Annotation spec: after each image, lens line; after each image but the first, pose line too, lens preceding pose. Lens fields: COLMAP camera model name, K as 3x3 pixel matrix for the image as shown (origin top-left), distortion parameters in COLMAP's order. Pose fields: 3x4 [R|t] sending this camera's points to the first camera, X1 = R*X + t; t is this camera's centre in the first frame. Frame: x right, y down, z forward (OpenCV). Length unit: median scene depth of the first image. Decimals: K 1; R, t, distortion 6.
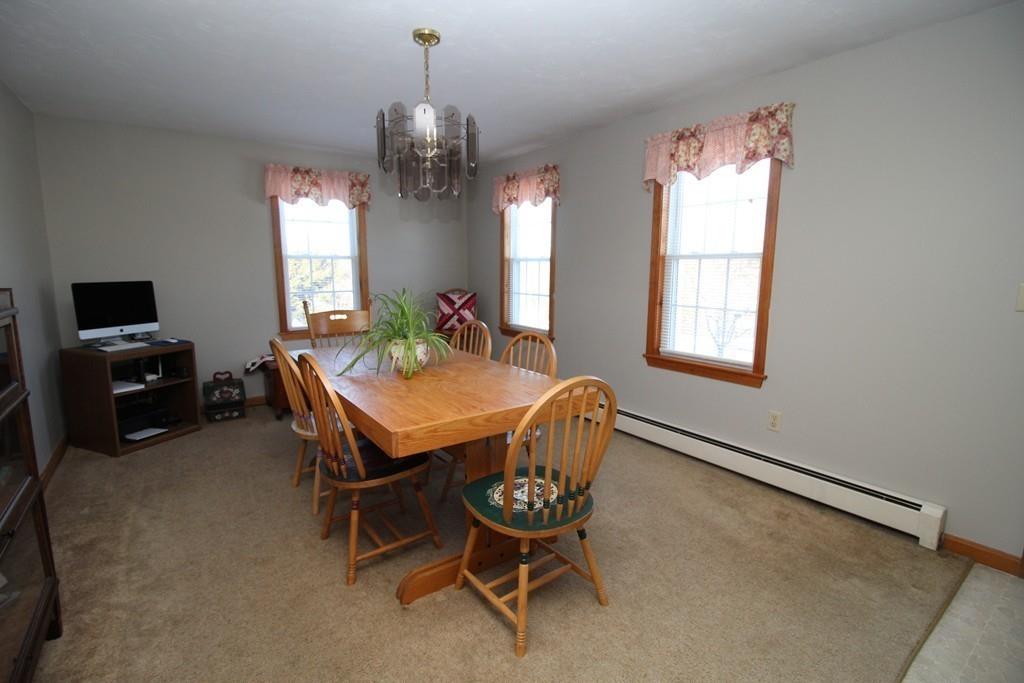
lens RADIAL K [[481.1, 0, 511.2], [0, 481.1, 340.4], [0, 0, 1]] dist [-0.001858, -0.002770]
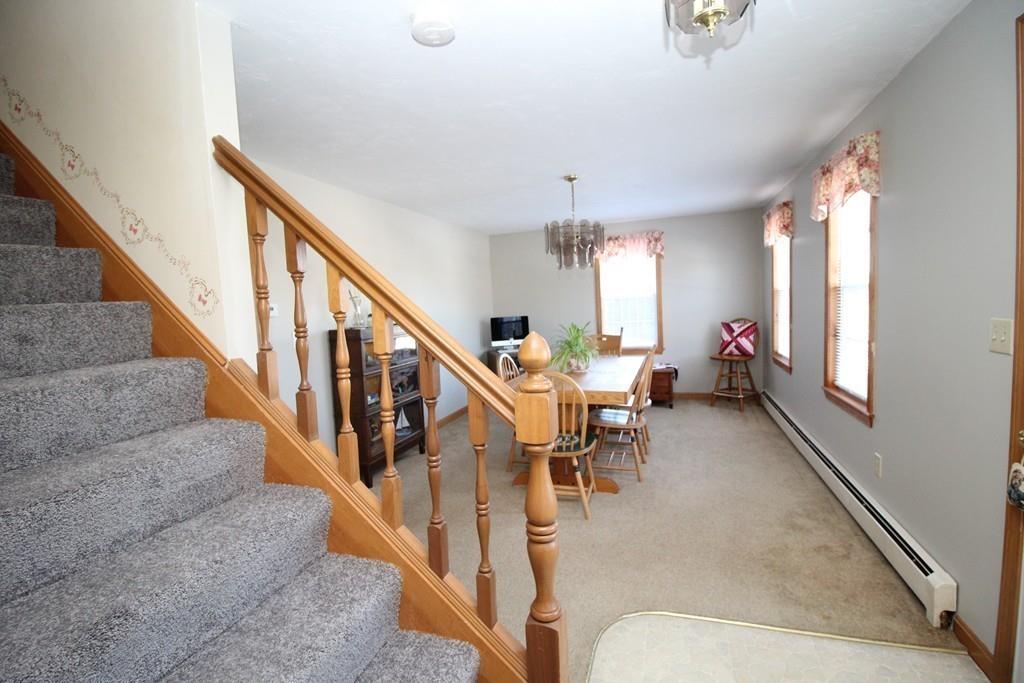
lens RADIAL K [[481.1, 0, 514.1], [0, 481.1, 341.2], [0, 0, 1]] dist [-0.001858, -0.002770]
pose [[0.590054, 0.032866, -0.806694, 0.530253], [-0.076115, 0.996985, -0.015055, 0.000664], [0.803768, 0.070284, 0.590777, -0.069801]]
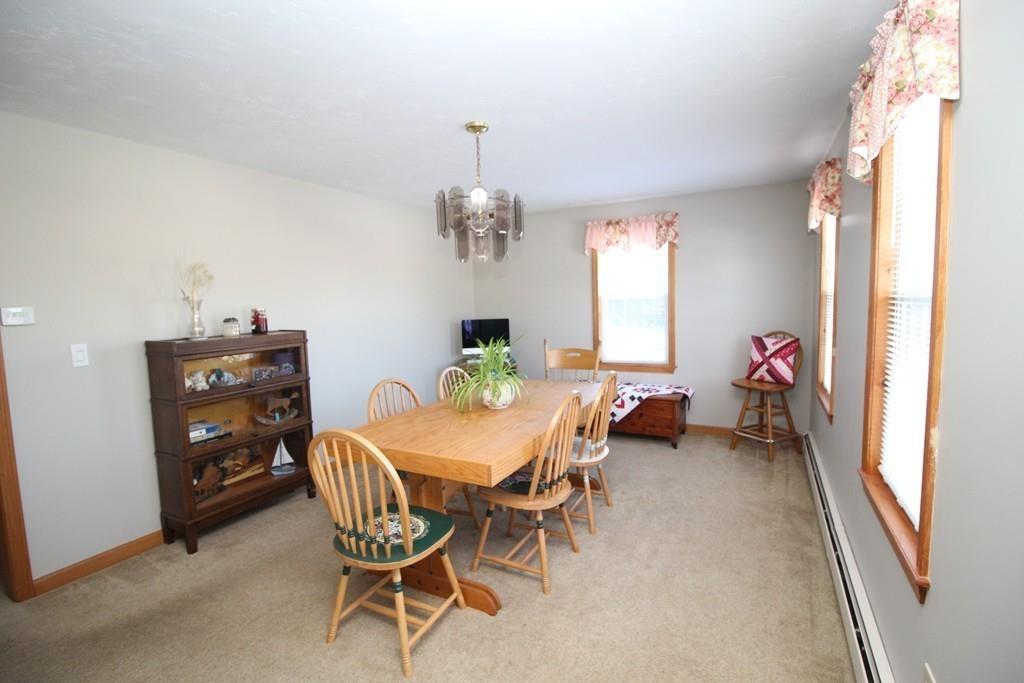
lens RADIAL K [[481.1, 0, 515.3], [0, 481.1, 341.9], [0, 0, 1]] dist [-0.001858, -0.002770]
pose [[0.456929, 0.064831, -0.887137, 0.447298], [-0.107663, 0.994039, 0.017190, -0.064311], [0.882963, 0.087657, 0.461185, 0.280406]]
